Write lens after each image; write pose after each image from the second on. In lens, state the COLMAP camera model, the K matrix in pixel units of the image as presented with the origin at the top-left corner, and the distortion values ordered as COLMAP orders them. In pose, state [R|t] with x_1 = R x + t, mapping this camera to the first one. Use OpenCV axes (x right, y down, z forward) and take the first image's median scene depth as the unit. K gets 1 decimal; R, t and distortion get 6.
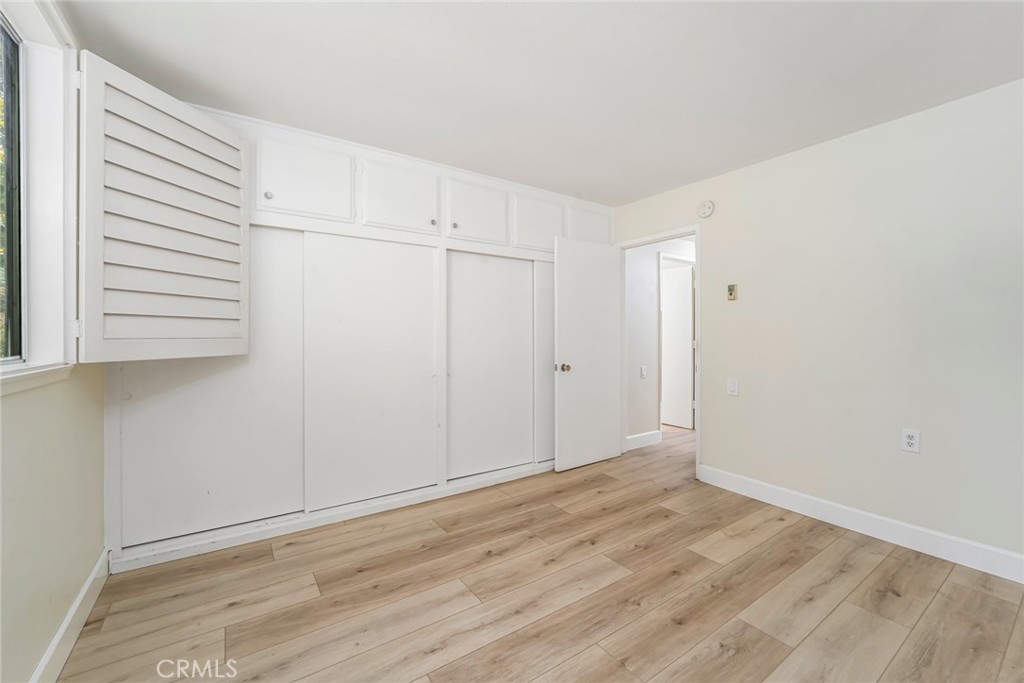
lens RADIAL K [[417.7, 0, 511.5], [0, 417.7, 337.7], [0, 0, 1]] dist [-0.015928, 0.003112]
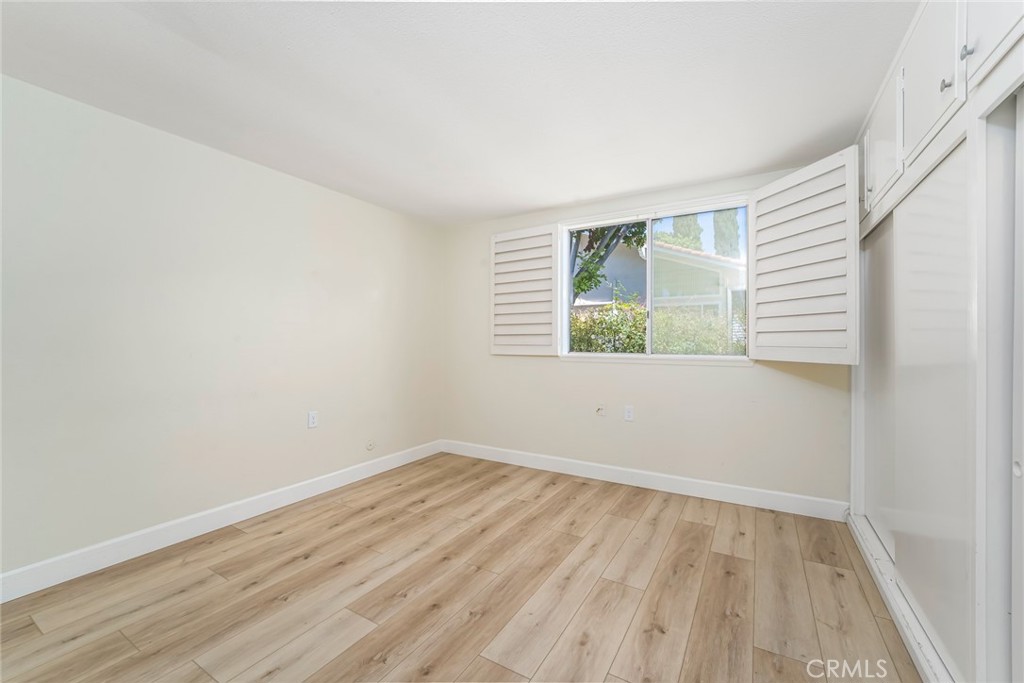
lens RADIAL K [[417.7, 0, 511.5], [0, 417.7, 340.9], [0, 0, 1]] dist [-0.015928, 0.003112]
pose [[-0.909304, 0.000076, -0.416133, 0.636928], [-0.003075, 0.999971, 0.006902, -0.025215], [0.416122, 0.007556, -0.909277, 1.951795]]
